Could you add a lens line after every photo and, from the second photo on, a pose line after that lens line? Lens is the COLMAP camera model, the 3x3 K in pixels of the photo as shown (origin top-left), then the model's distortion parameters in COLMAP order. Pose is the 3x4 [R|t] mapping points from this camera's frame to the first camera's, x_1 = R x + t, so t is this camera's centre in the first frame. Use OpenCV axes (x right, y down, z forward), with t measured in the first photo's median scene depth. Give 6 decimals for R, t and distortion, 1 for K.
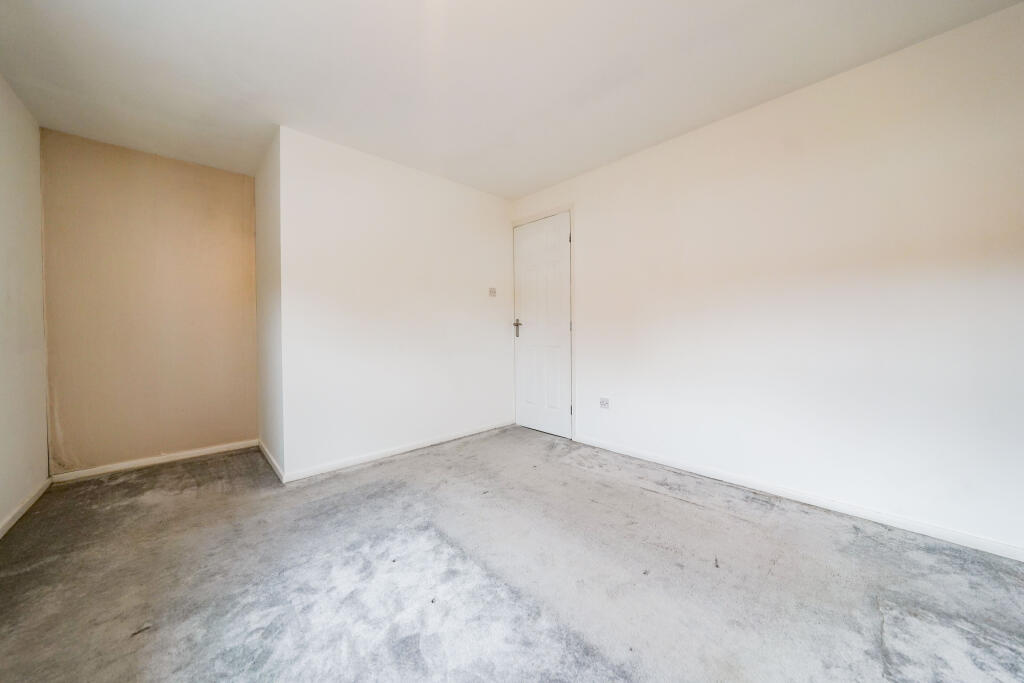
lens RADIAL K [[356.5, 0, 504.6], [0, 356.5, 338.0], [0, 0, 1]] dist [-0.019941, 0.000051]
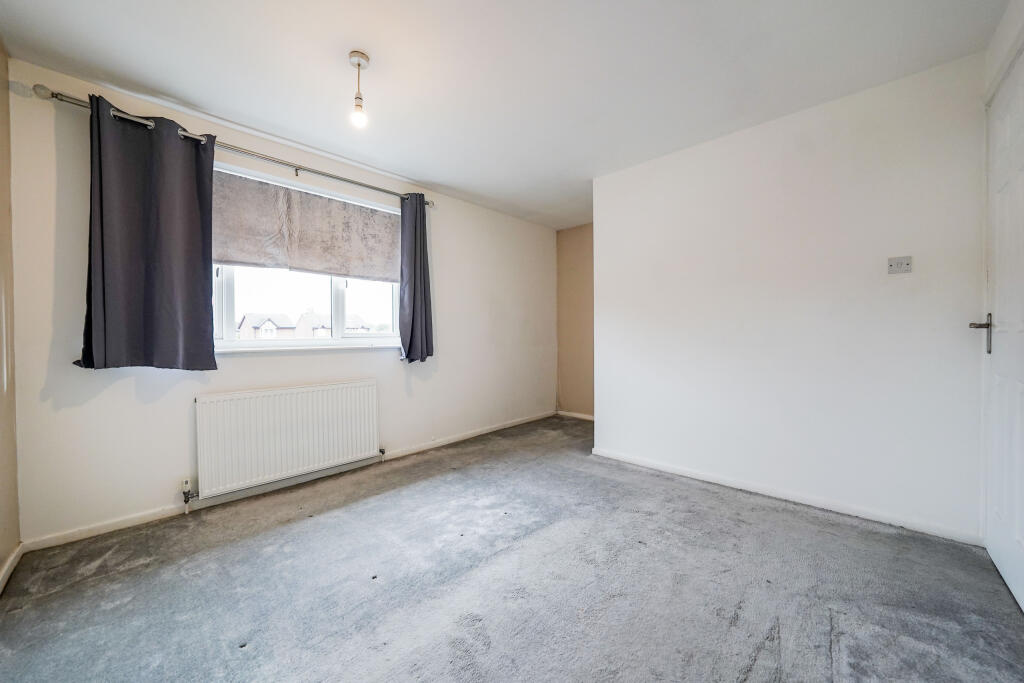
lens RADIAL K [[356.5, 0, 506.8], [0, 356.5, 337.6], [0, 0, 1]] dist [-0.019941, 0.000051]
pose [[0.061613, 0.015265, -0.997983, 0.660528], [-0.011170, 0.999831, 0.014604, -0.035337], [0.998038, 0.010248, 0.061773, 0.591068]]
